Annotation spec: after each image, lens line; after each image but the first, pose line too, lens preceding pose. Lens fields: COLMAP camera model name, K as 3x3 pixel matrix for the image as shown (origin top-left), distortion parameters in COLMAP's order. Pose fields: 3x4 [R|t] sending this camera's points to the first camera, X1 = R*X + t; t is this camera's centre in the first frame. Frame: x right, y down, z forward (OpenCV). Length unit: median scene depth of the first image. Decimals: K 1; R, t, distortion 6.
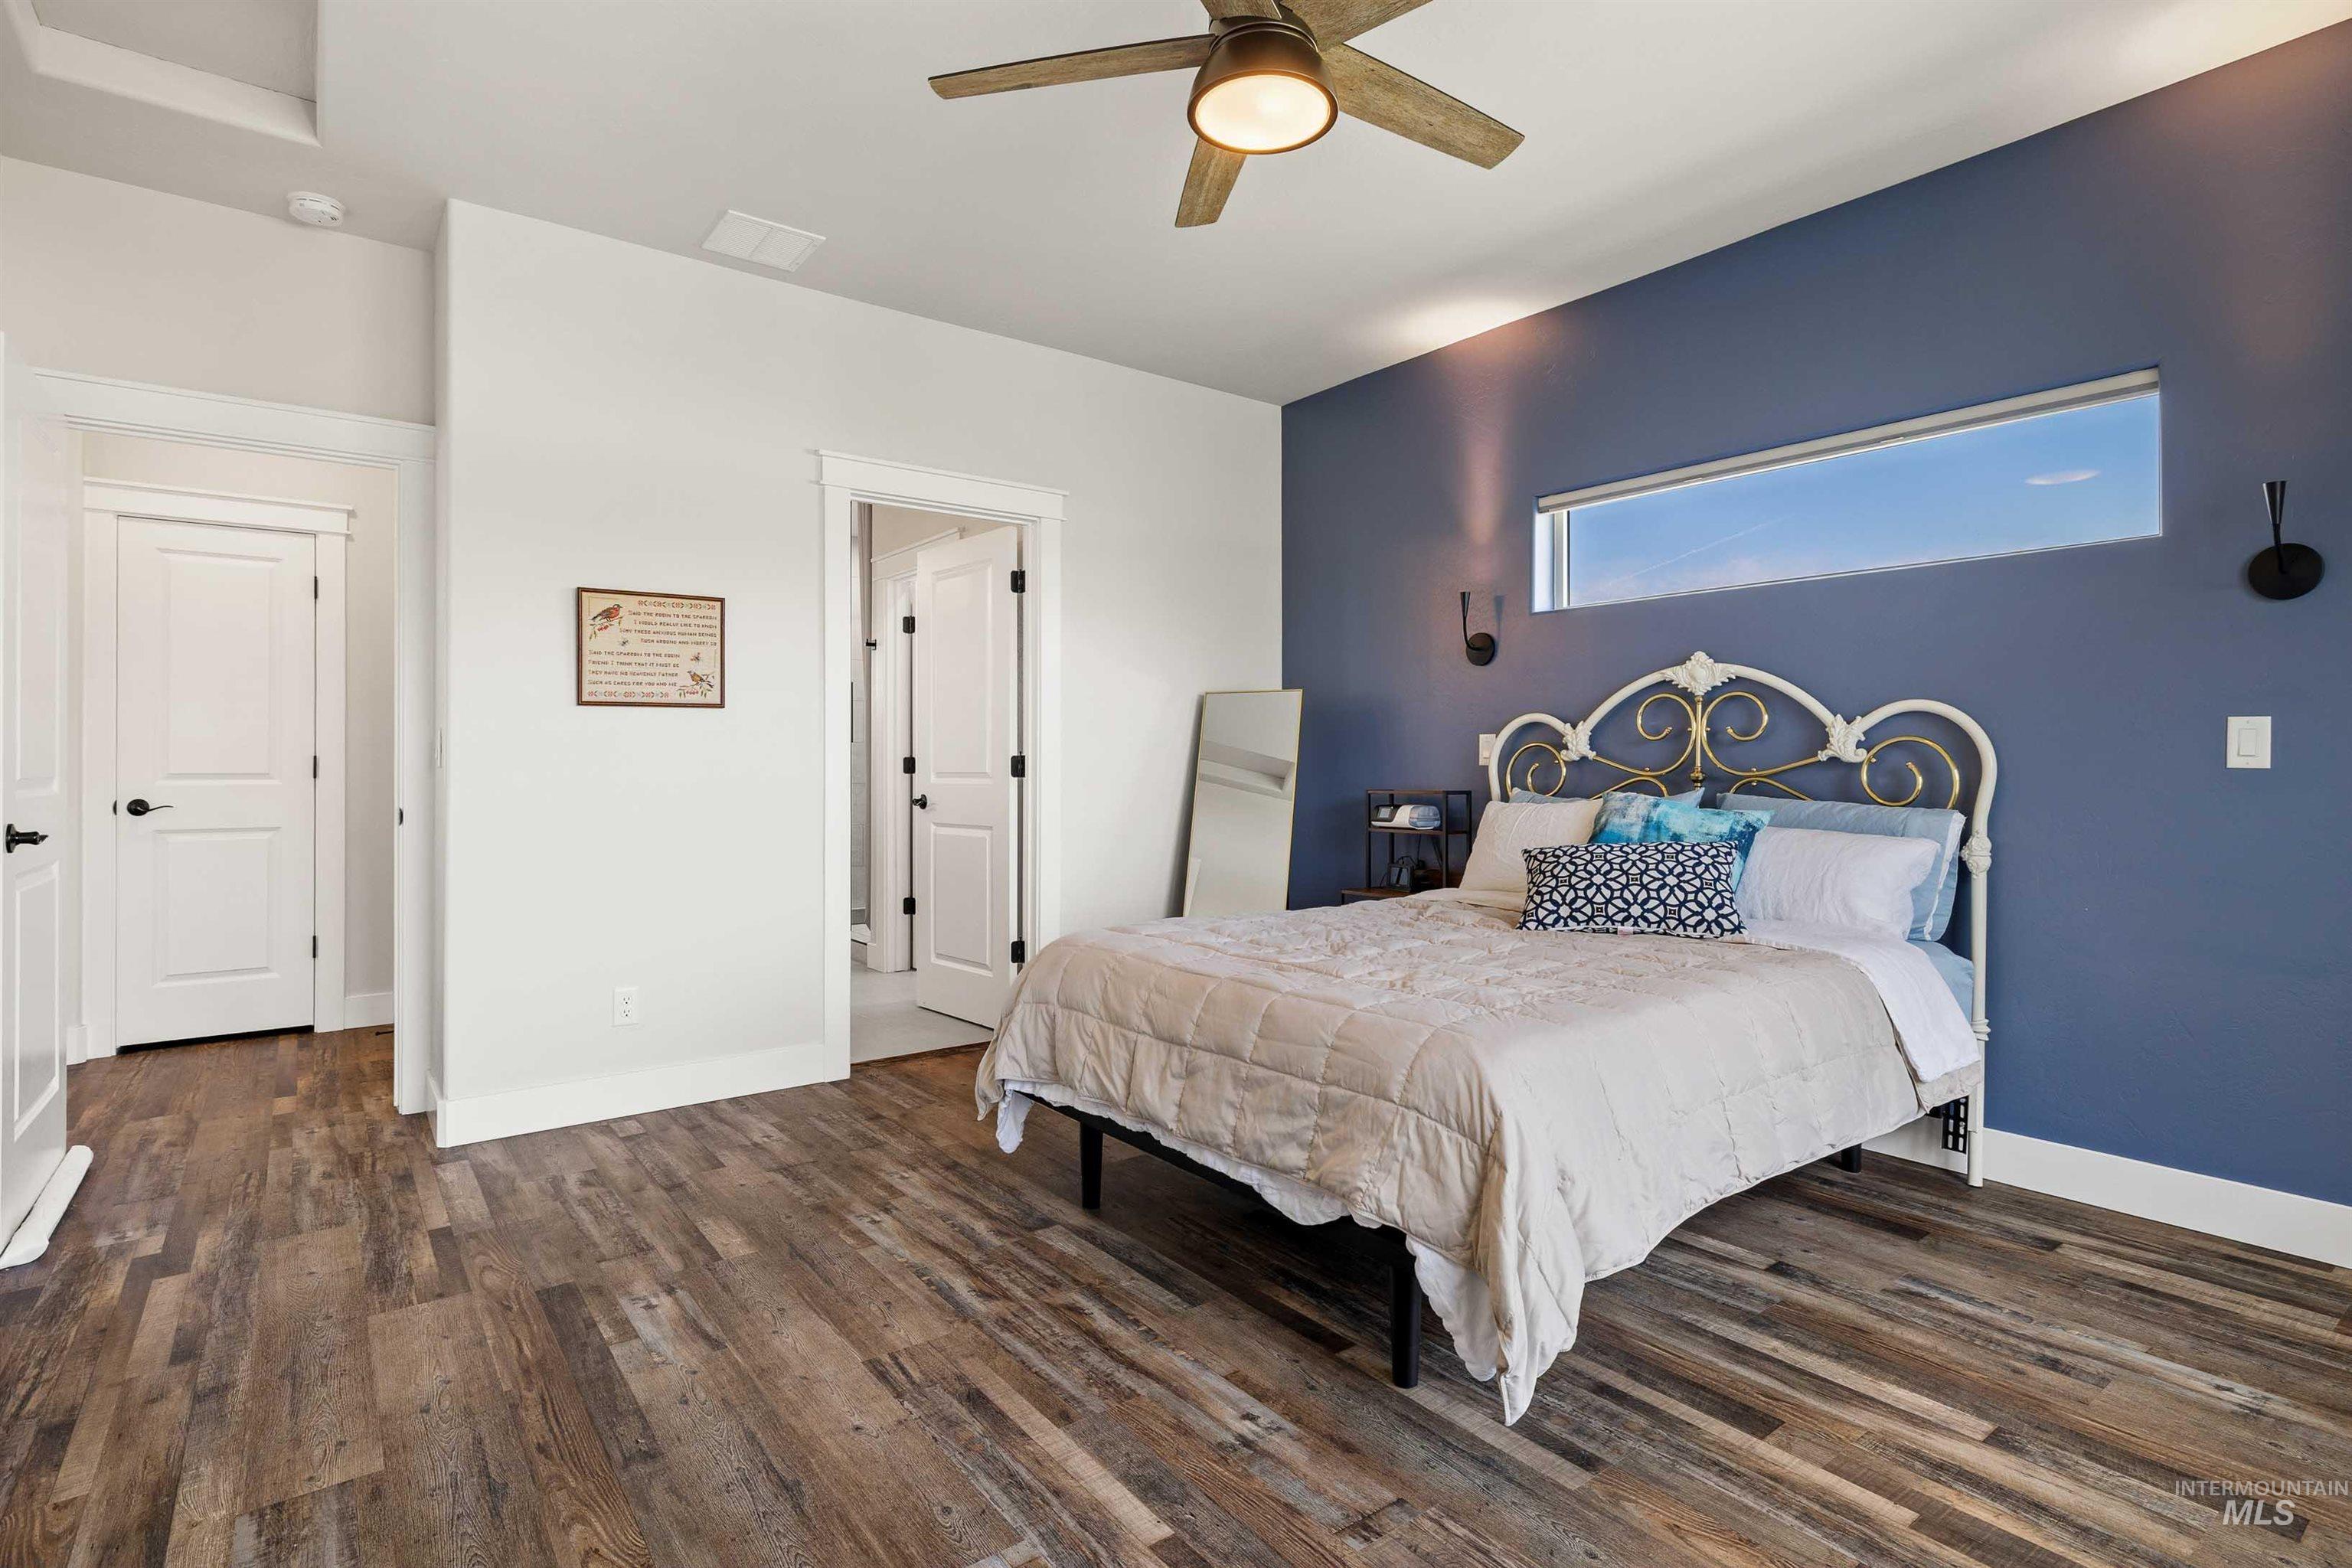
lens RADIAL K [[1162.9, 0, 1171.9], [0, 1162.9, 763.8], [0, 0, 1]] dist [0.001144, 0.000096]
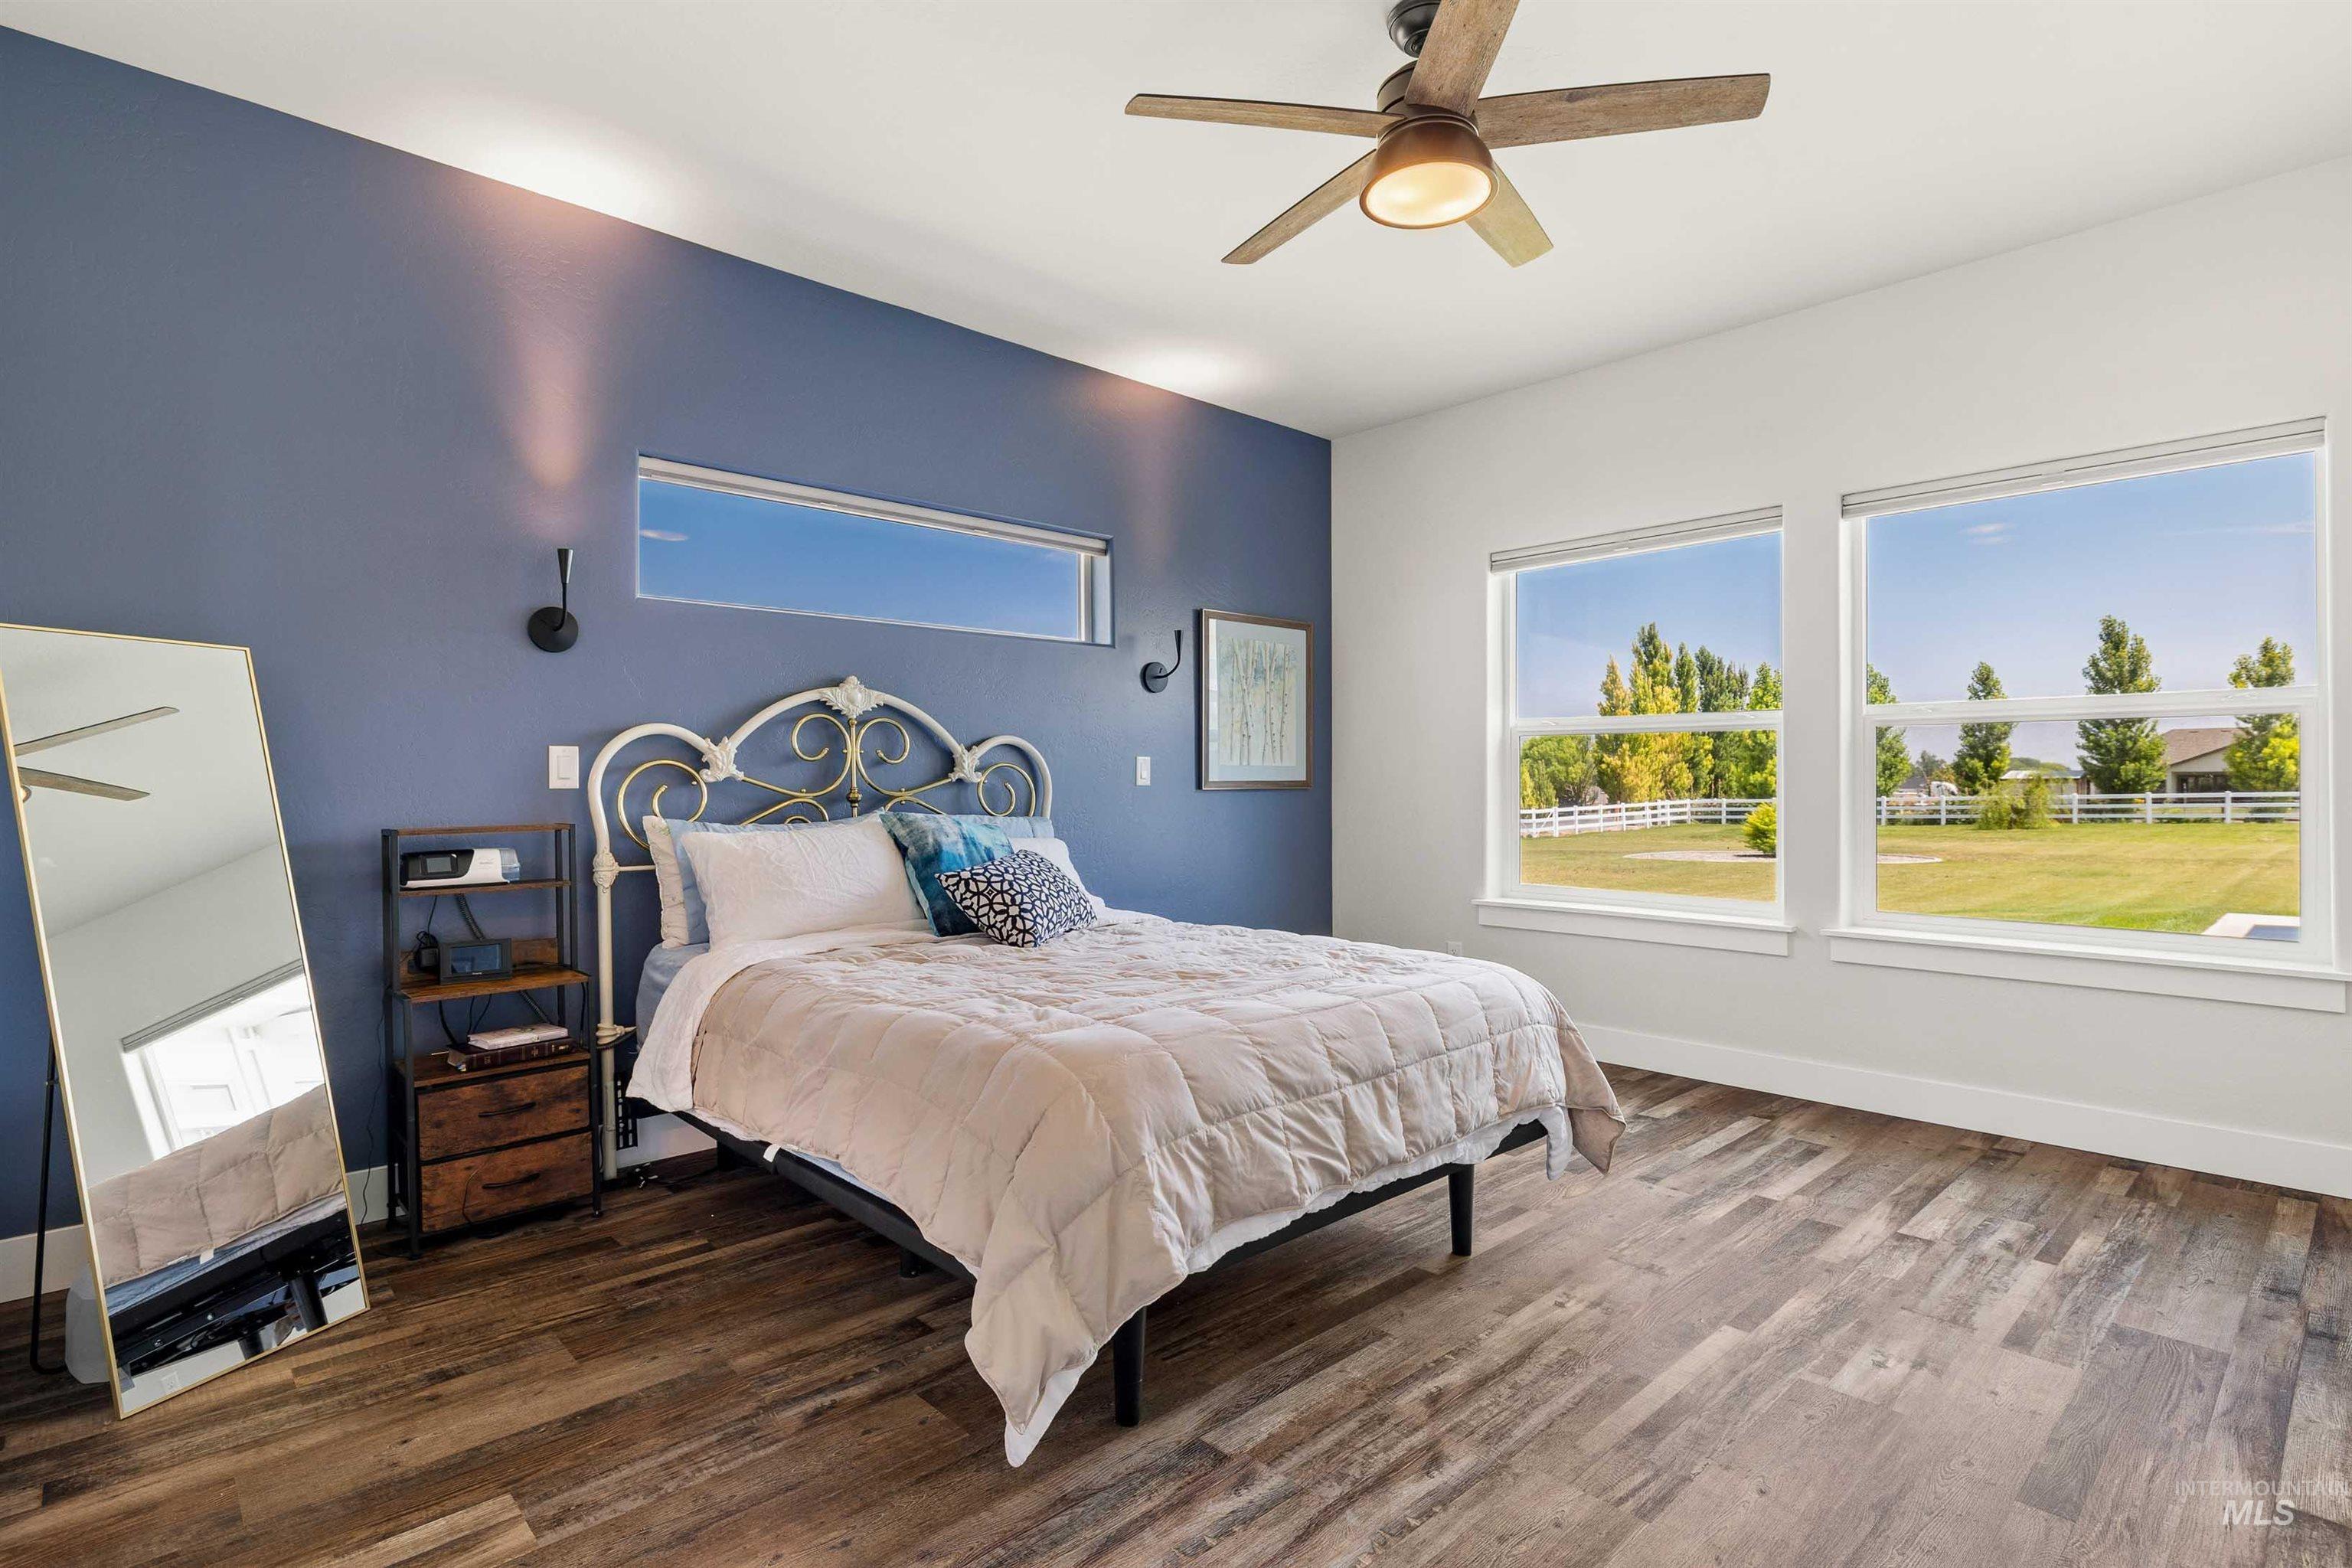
lens RADIAL K [[1162.9, 0, 1177.8], [0, 1162.9, 792.3], [0, 0, 1]] dist [0.001144, 0.000096]
pose [[-0.115329, -0.008114, 0.993294, -0.823779], [0.004065, 0.999954, 0.008641, -0.001353], [-0.993319, 0.005034, -0.115291, 1.135062]]
